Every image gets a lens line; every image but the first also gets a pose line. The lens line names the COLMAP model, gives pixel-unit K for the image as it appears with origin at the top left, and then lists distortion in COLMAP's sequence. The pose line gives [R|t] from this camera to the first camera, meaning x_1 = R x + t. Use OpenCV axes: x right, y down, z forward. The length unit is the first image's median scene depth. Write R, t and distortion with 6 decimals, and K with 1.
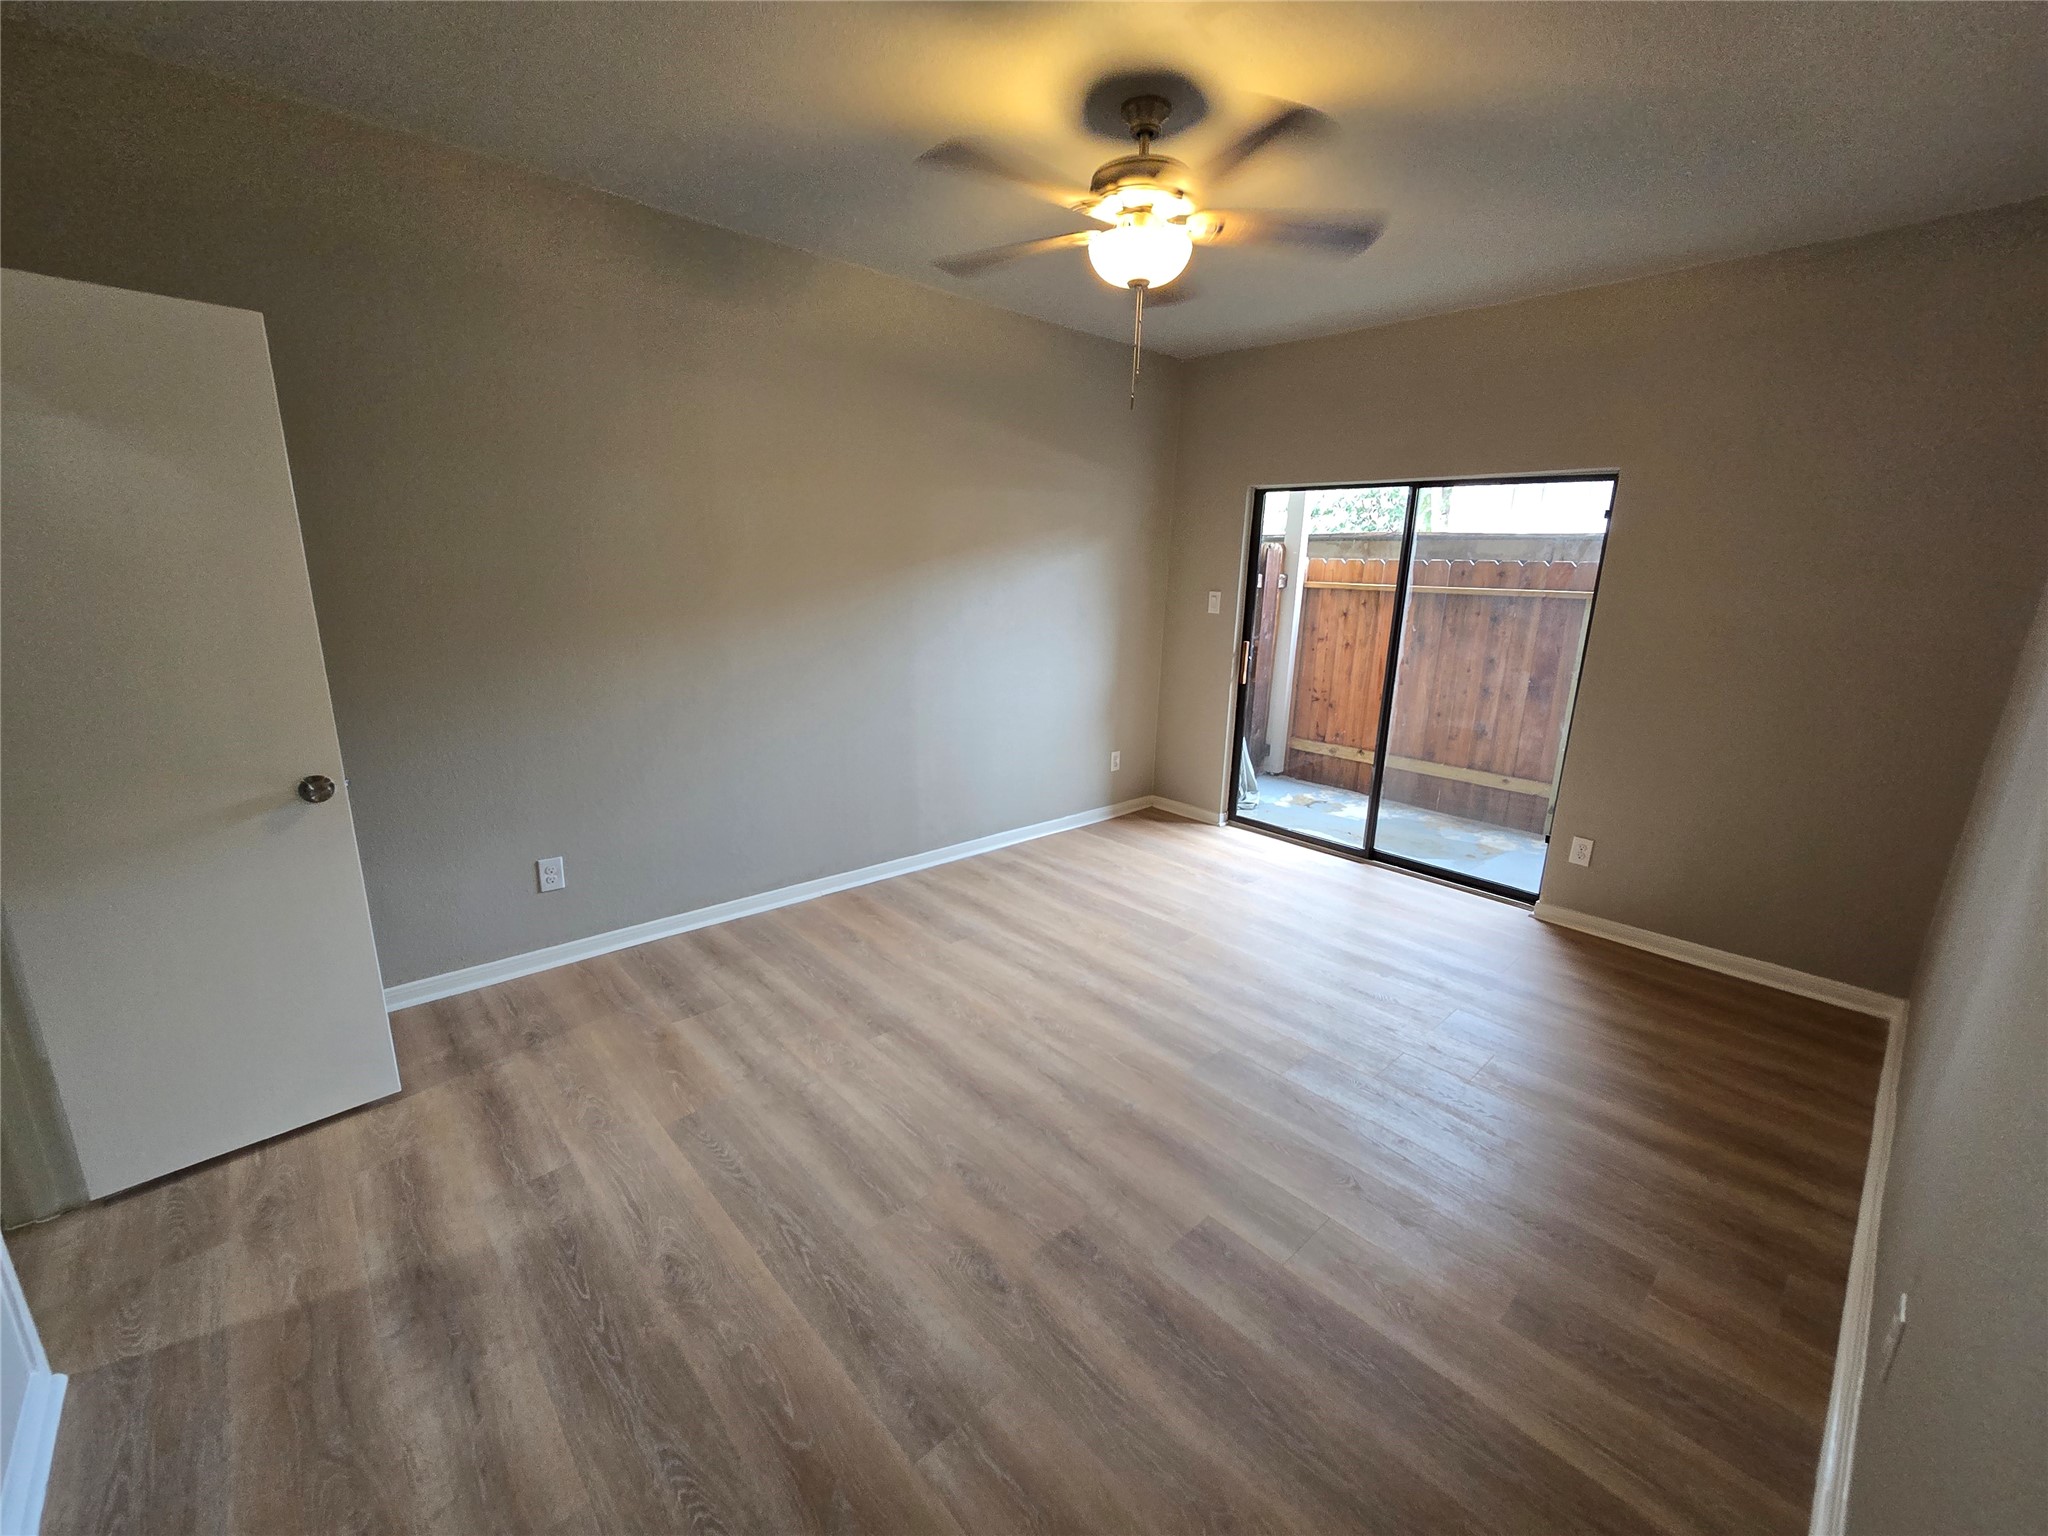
lens RADIAL K [[840.5, 0, 1034.5], [0, 840.5, 772.3], [0, 0, 1]] dist [-0.006129, 0.001232]
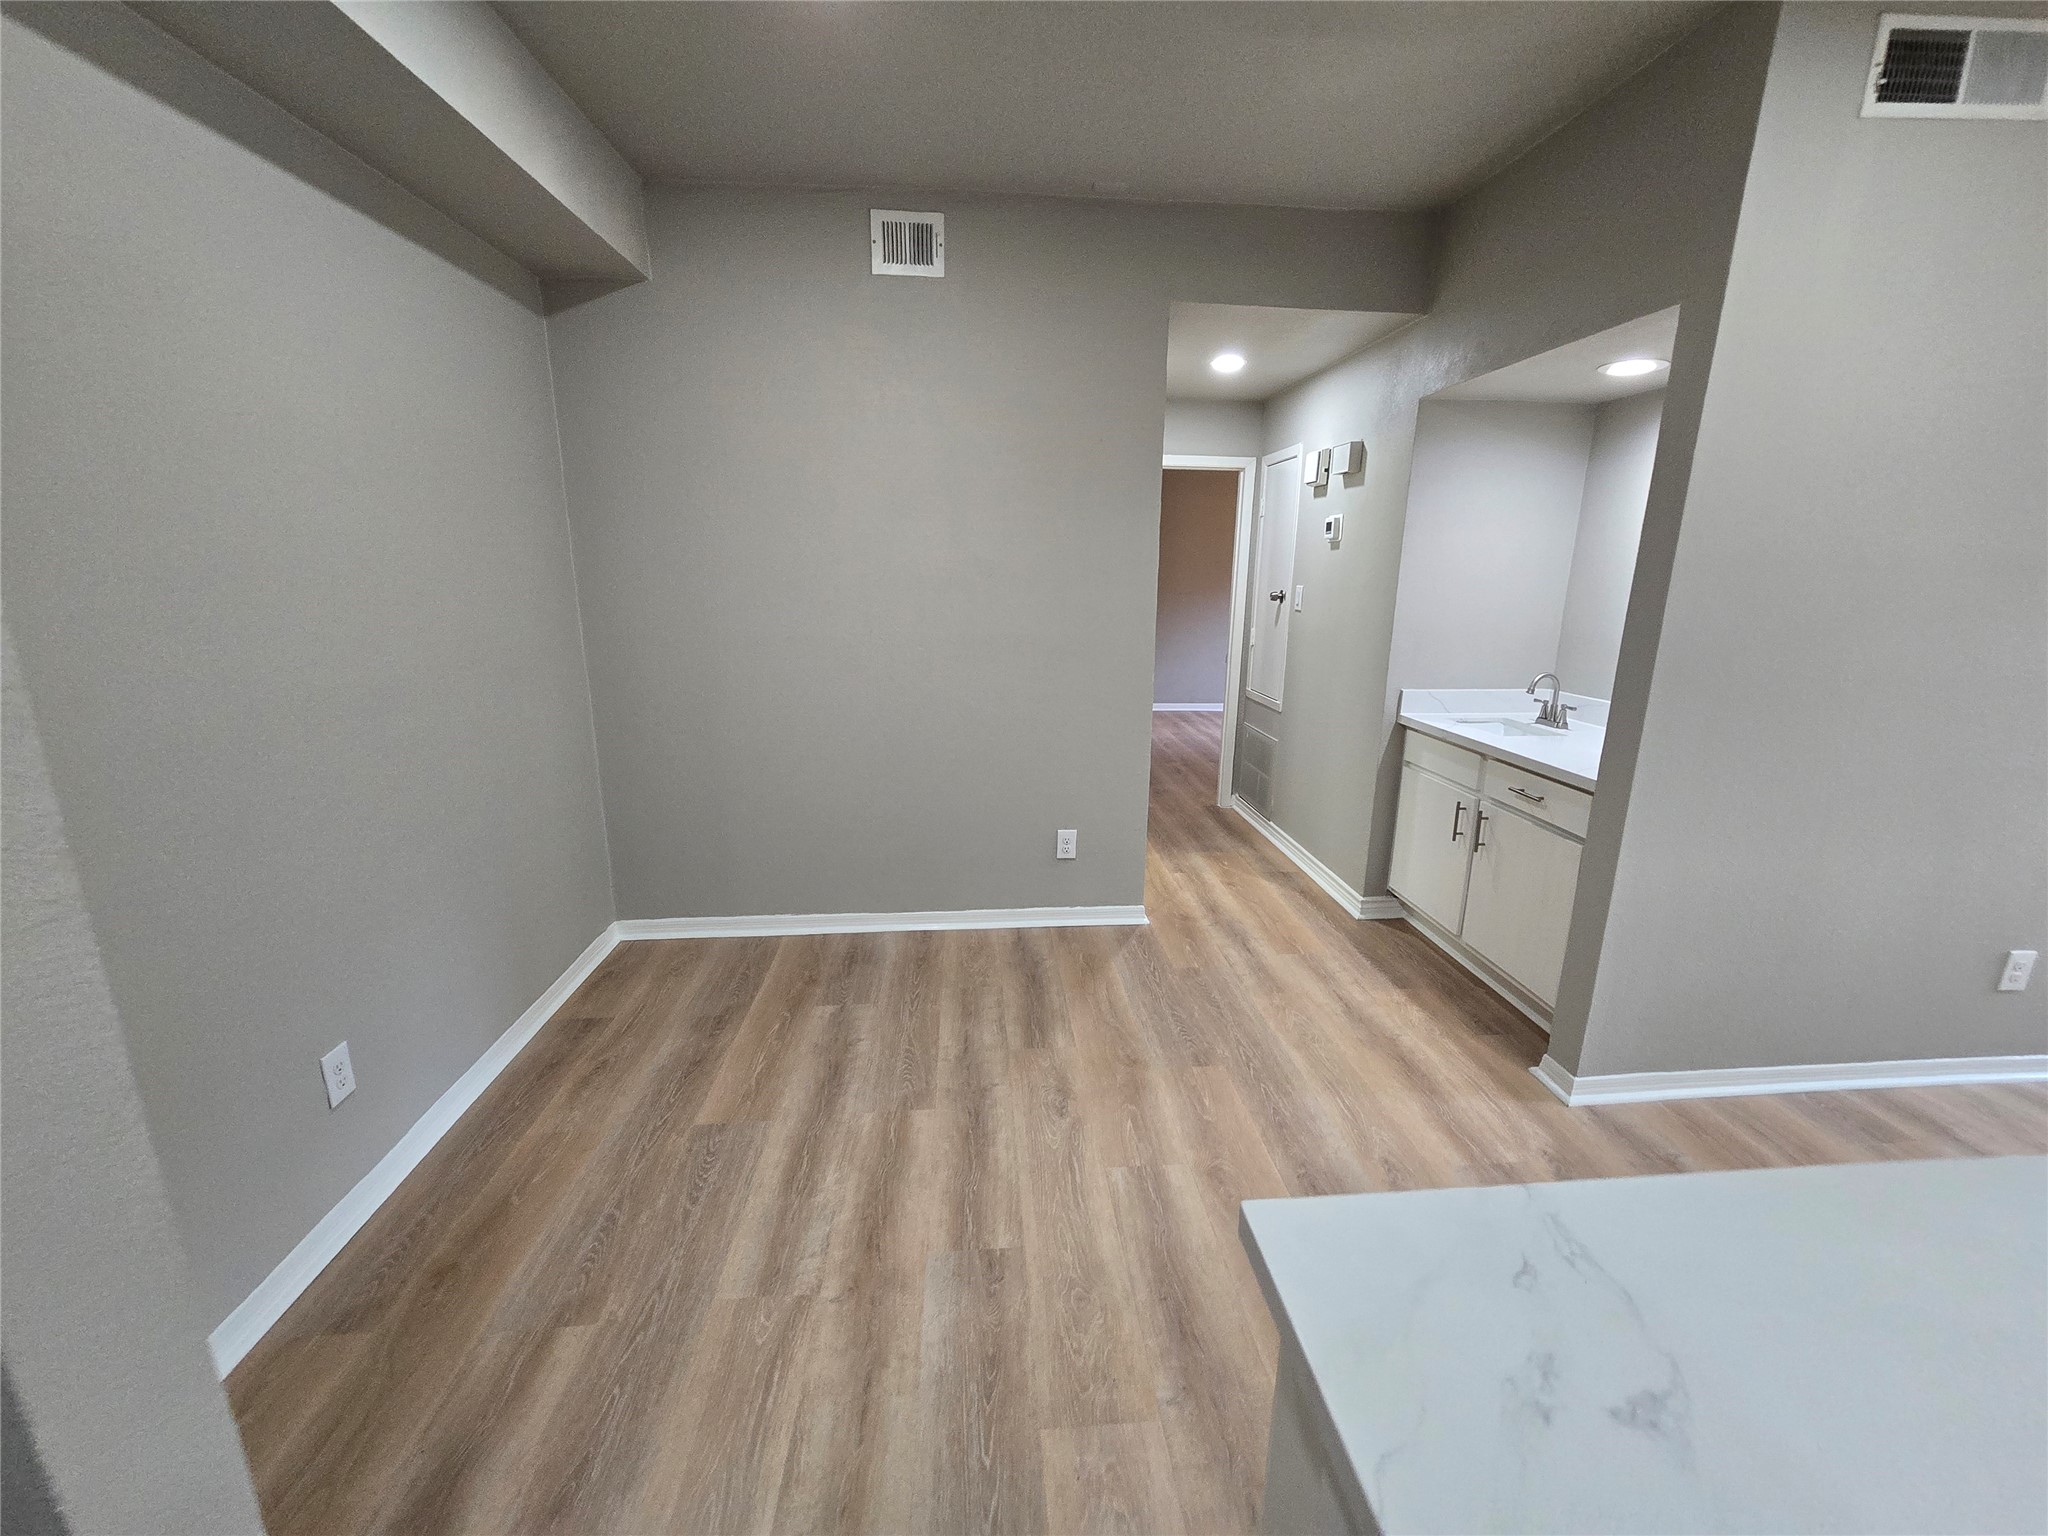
lens RADIAL K [[840.5, 0, 1034.2], [0, 840.5, 768.3], [0, 0, 1]] dist [-0.006129, 0.001232]
pose [[0.785644, 0.129527, -0.604968, 0.971042], [-0.142313, 0.989452, 0.027032, 0.453144], [0.602089, 0.064857, 0.795791, -1.637563]]
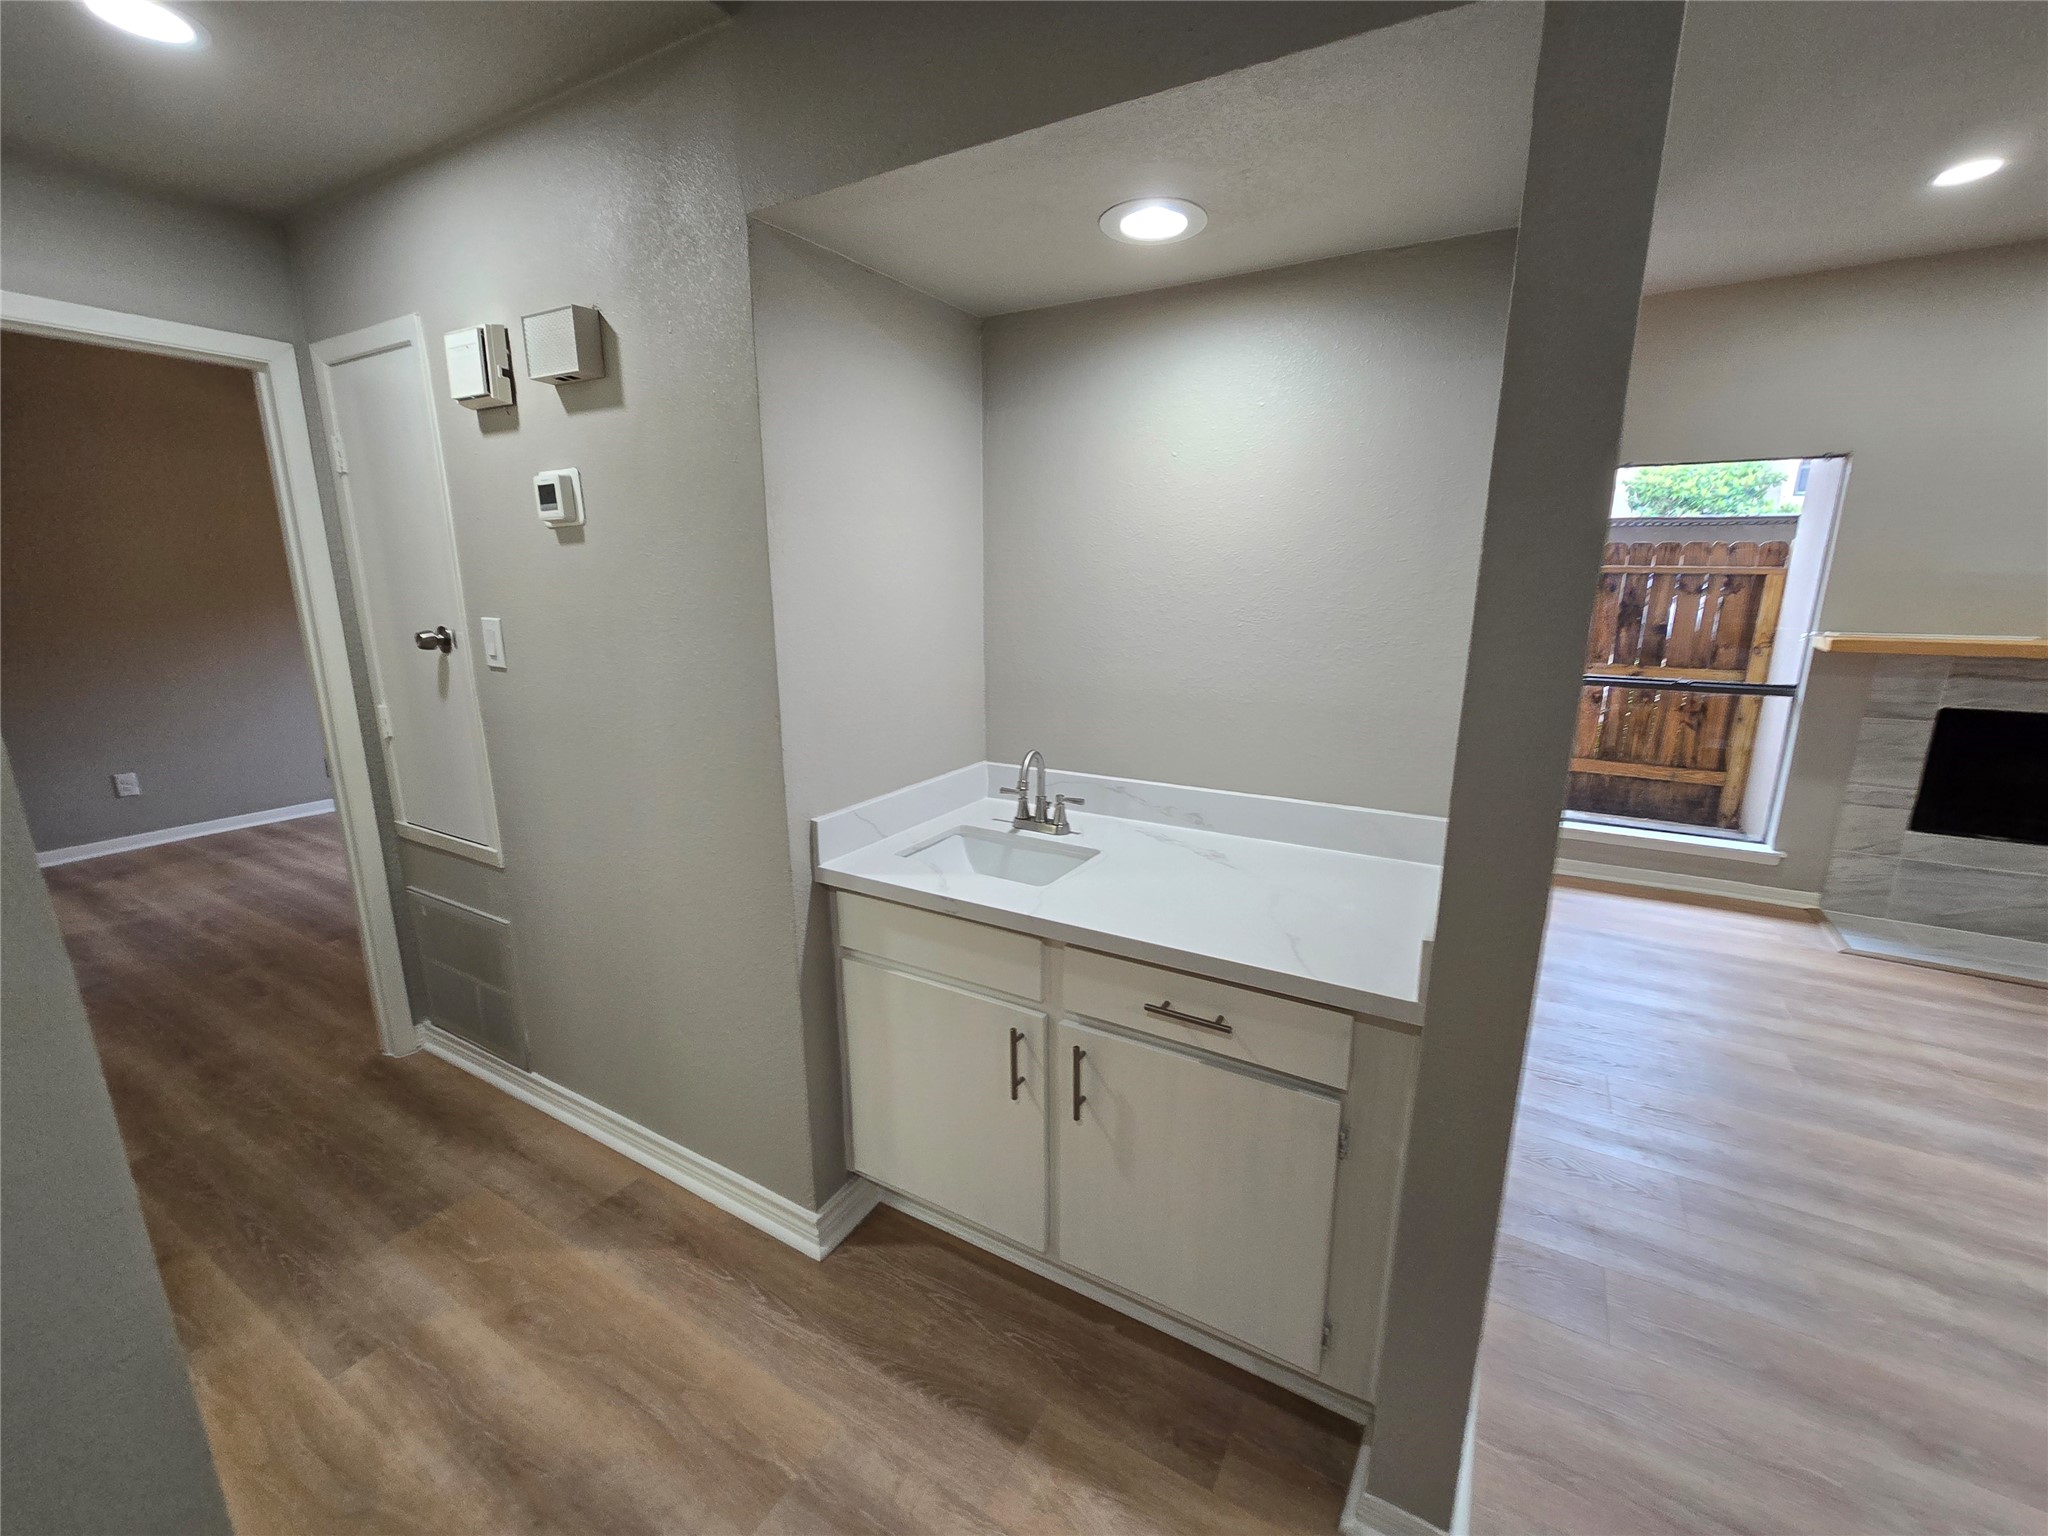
lens RADIAL K [[840.5, 0, 1044.1], [0, 840.5, 770.6], [0, 0, 1]] dist [-0.006129, 0.001232]
pose [[0.954308, -0.090794, 0.284698, 0.622336], [0.093485, 0.995612, 0.004152, 0.270406], [-0.283826, 0.022652, 0.958608, -0.986959]]
